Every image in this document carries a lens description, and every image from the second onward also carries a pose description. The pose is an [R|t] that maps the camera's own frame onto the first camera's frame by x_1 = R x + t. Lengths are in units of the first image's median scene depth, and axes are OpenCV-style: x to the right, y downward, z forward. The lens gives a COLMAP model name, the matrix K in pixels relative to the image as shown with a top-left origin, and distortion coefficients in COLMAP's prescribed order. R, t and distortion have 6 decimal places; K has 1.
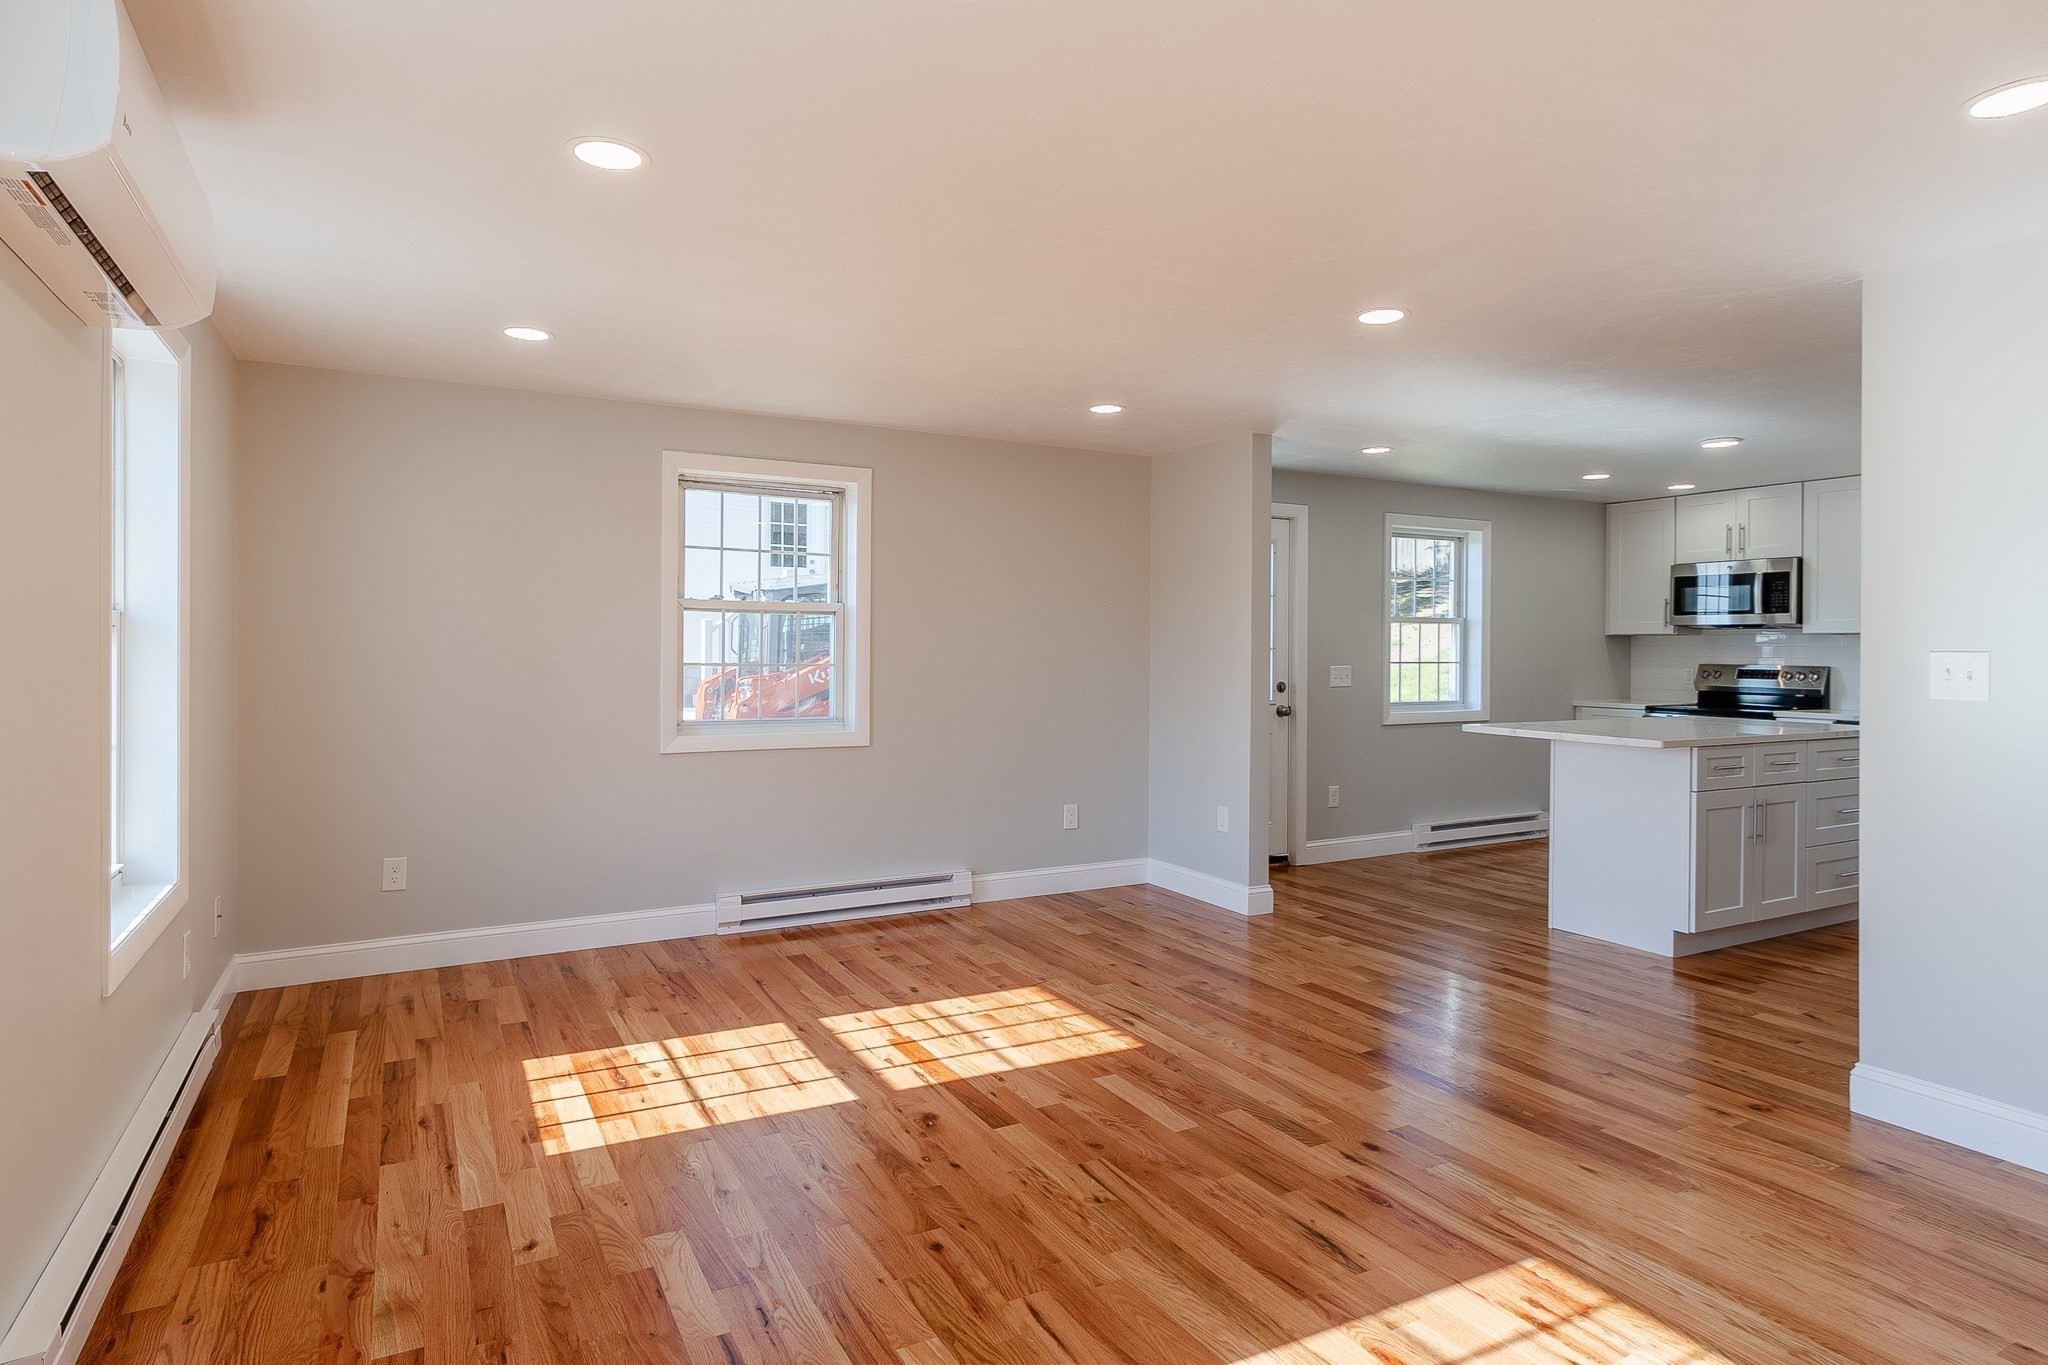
lens RADIAL K [[1103.3, 0, 1015.4], [0, 1103.3, 651.5], [0, 0, 1]] dist [0.010016, -0.000272]
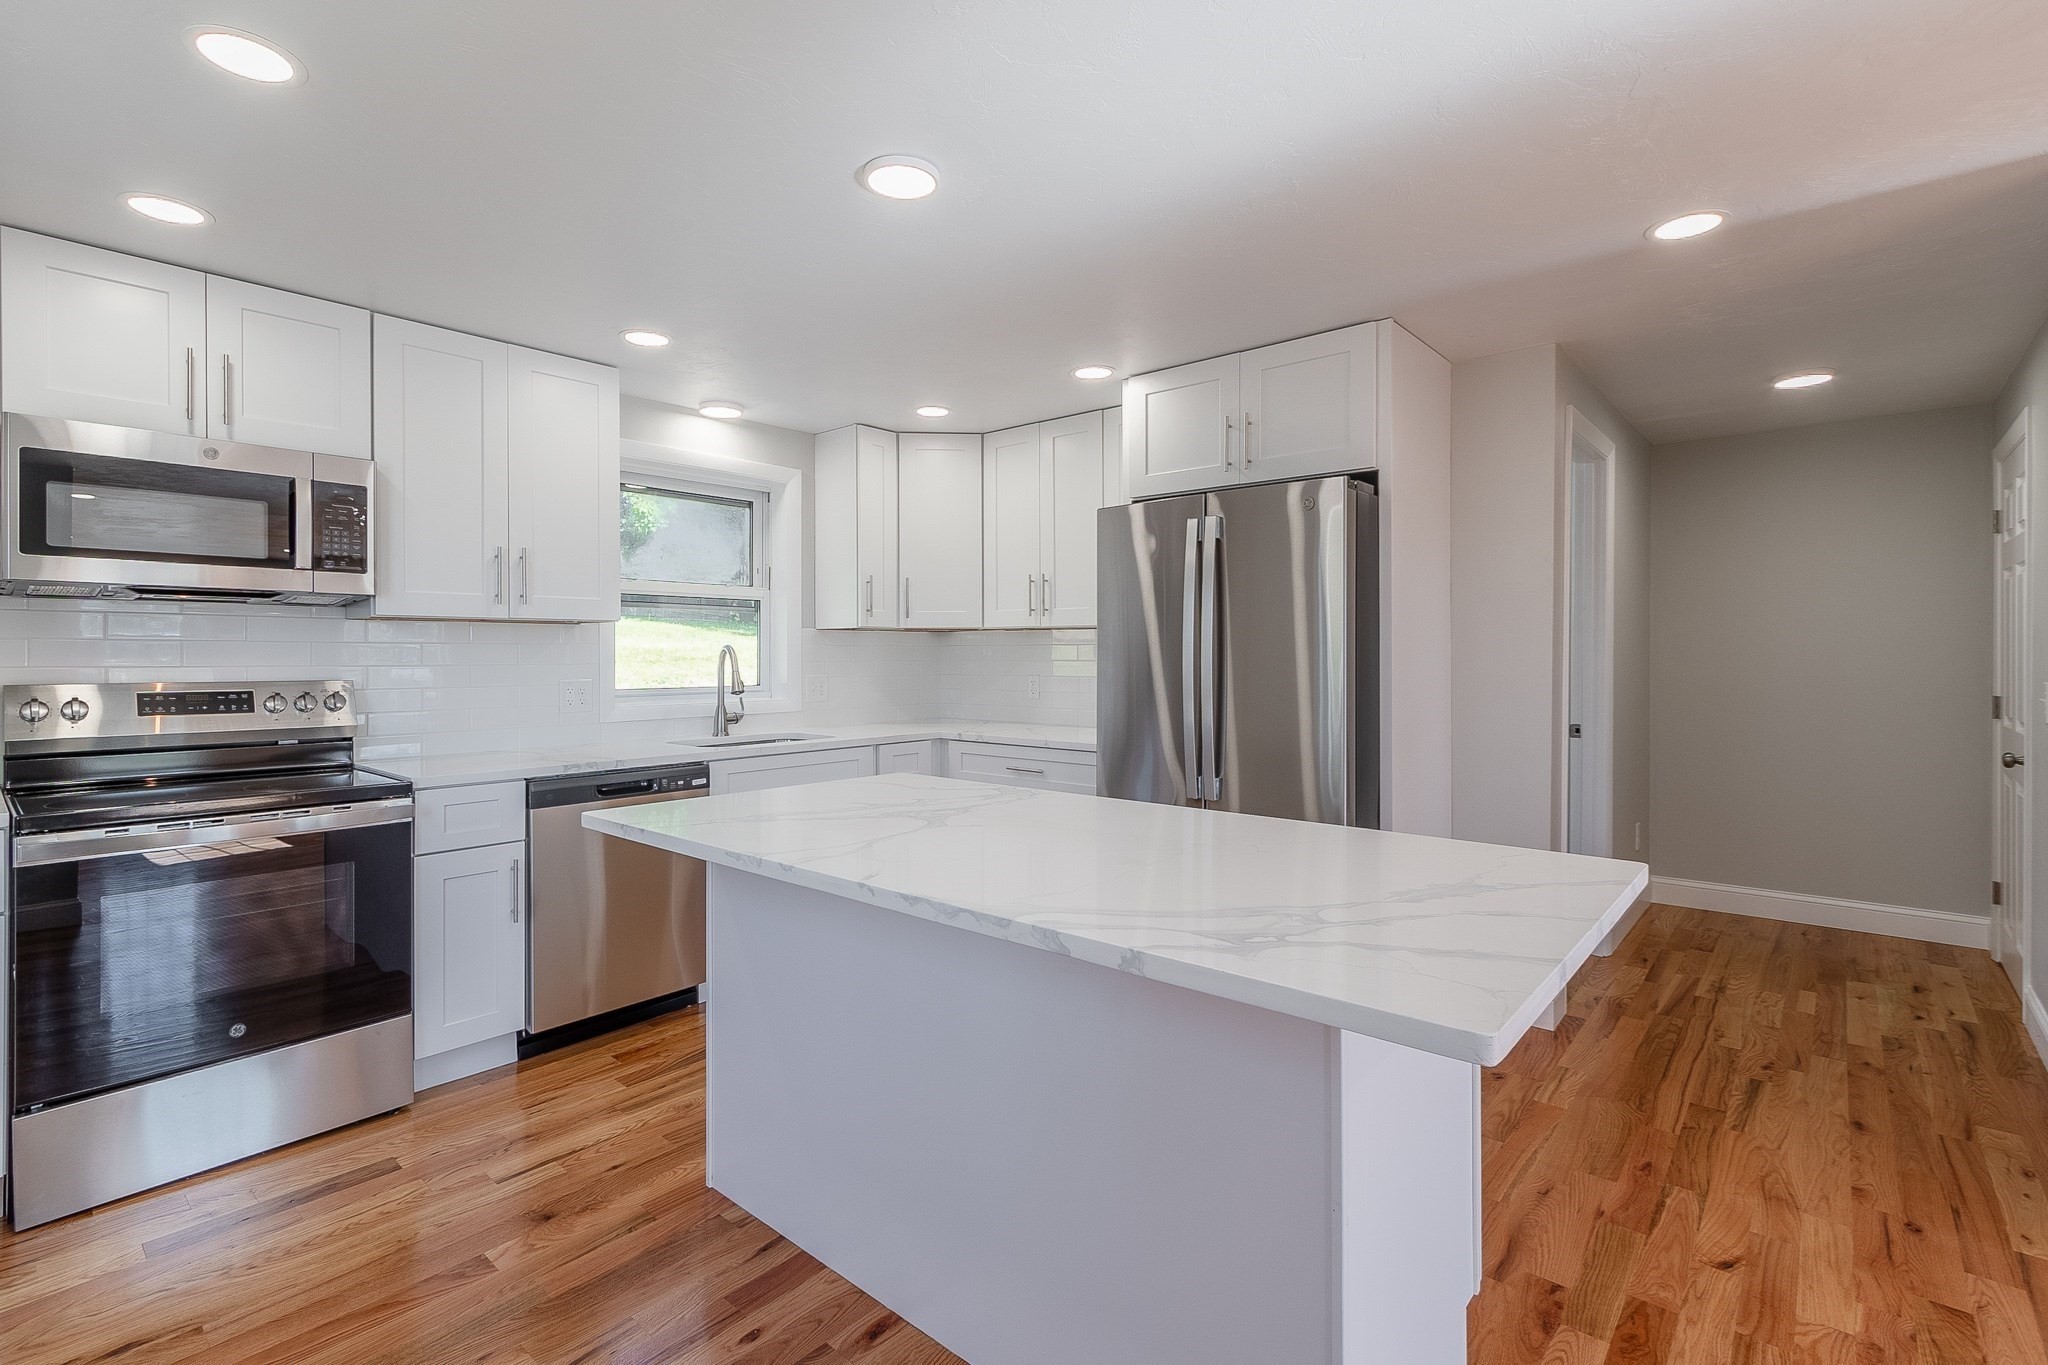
lens RADIAL K [[932.9, 0, 1009.1], [0, 932.9, 655.9], [0, 0, 1]] dist [-0.000088, 0.000111]
pose [[-0.347319, -0.007643, 0.937716, 0.204118], [0.000287, 0.999966, 0.008257, -0.001629], [-0.937747, 0.003137, -0.347305, 0.828293]]
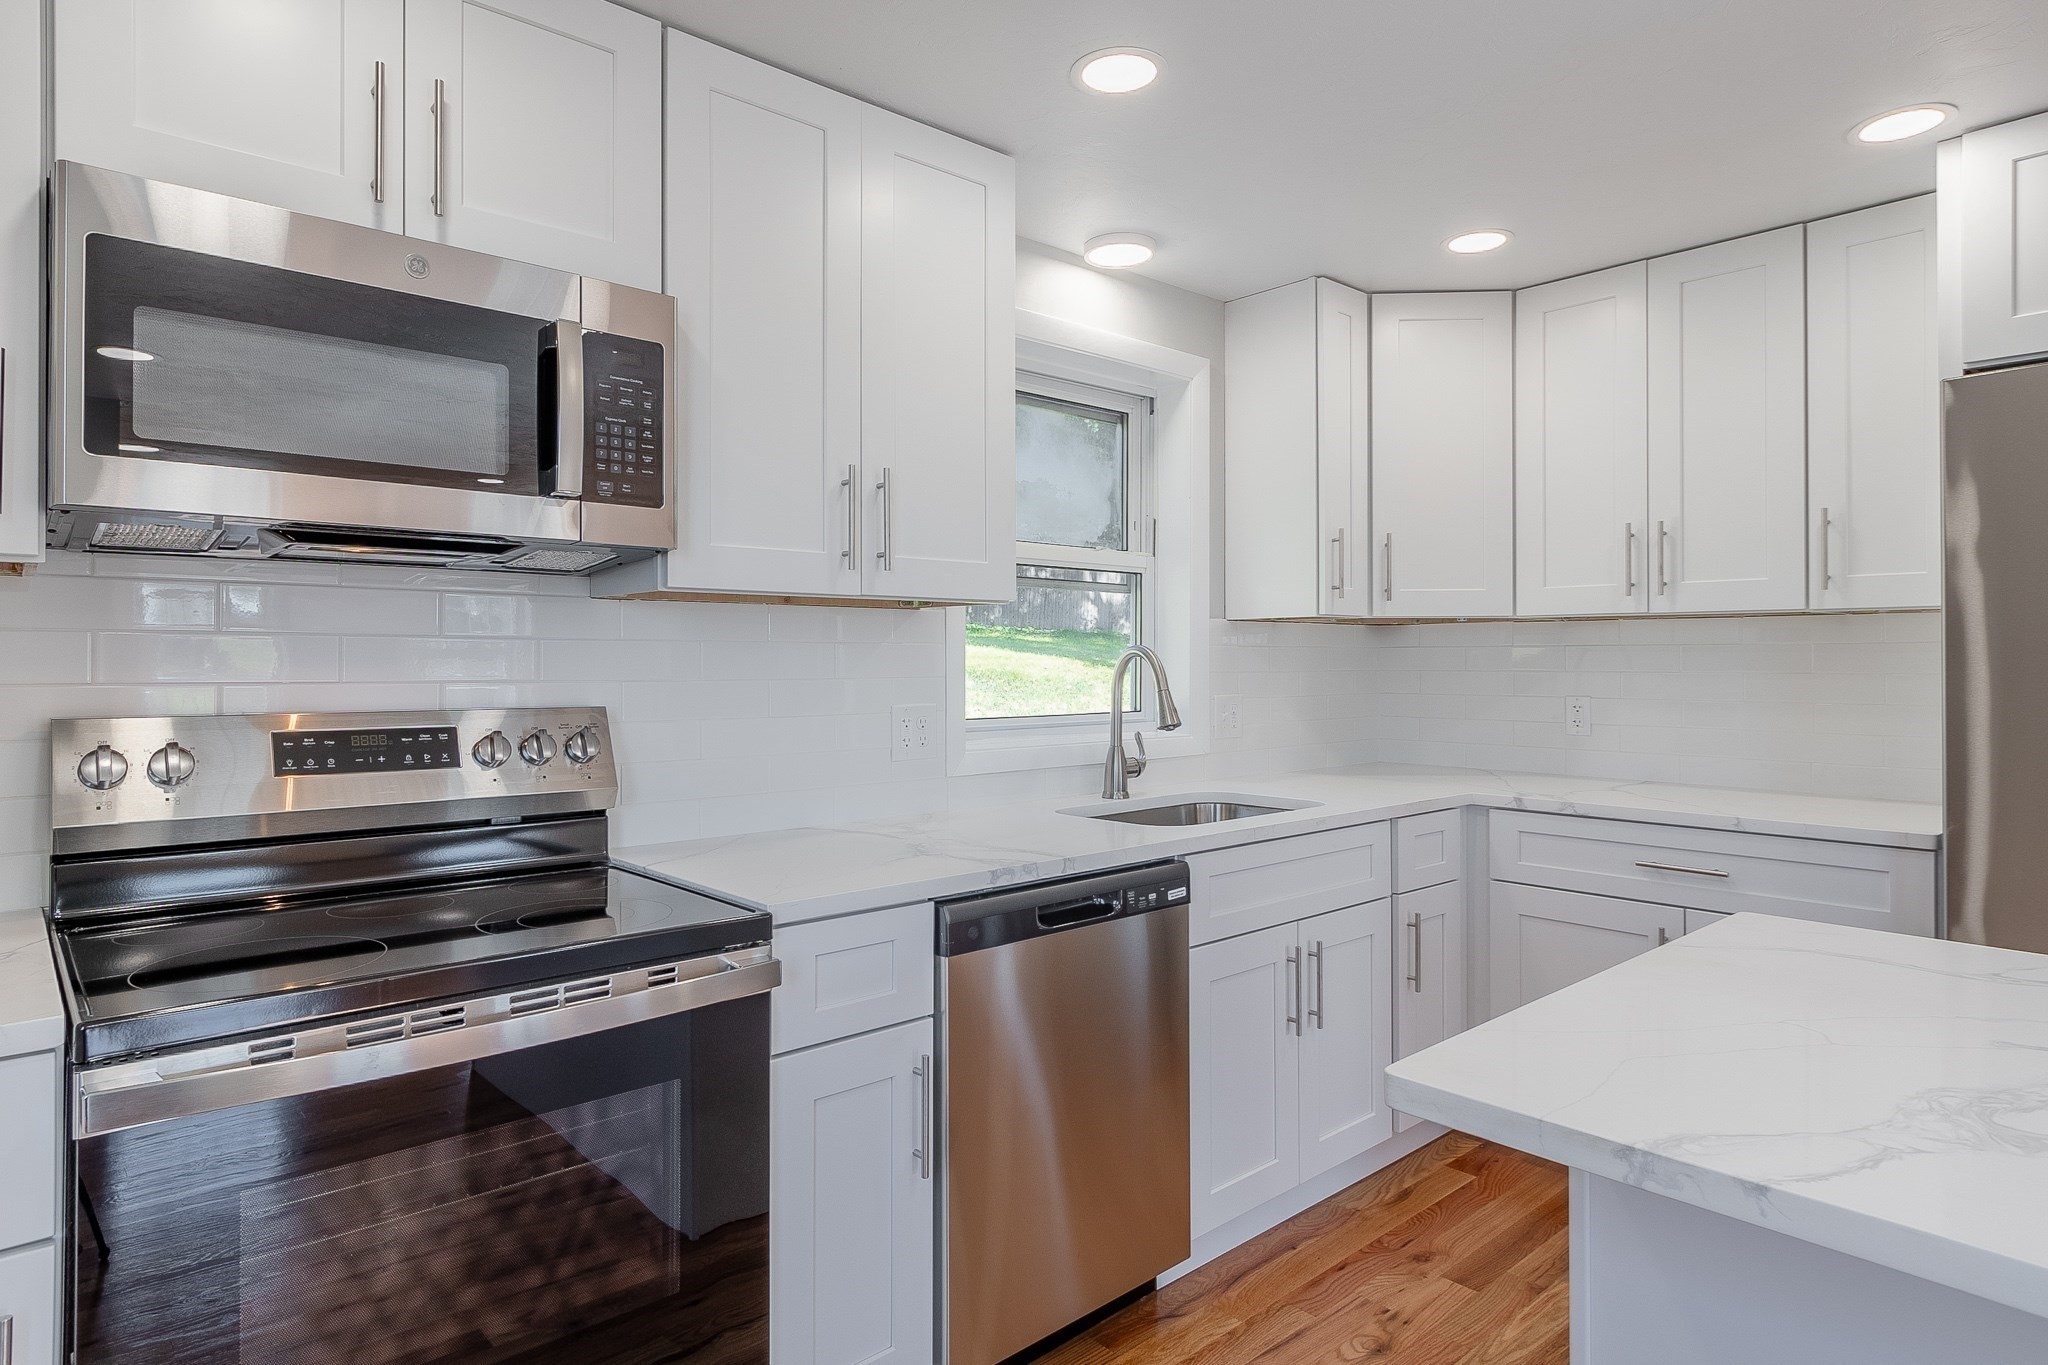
lens RADIAL K [[1152.6, 0, 1011.4], [0, 1152.6, 654.5], [0, 0, 1]] dist [0.004111, 0.000237]
pose [[-0.228994, -0.002717, 0.973424, 0.394957], [-0.000730, 0.999996, 0.002620, -0.001230], [-0.973428, -0.000110, -0.228995, 0.926853]]
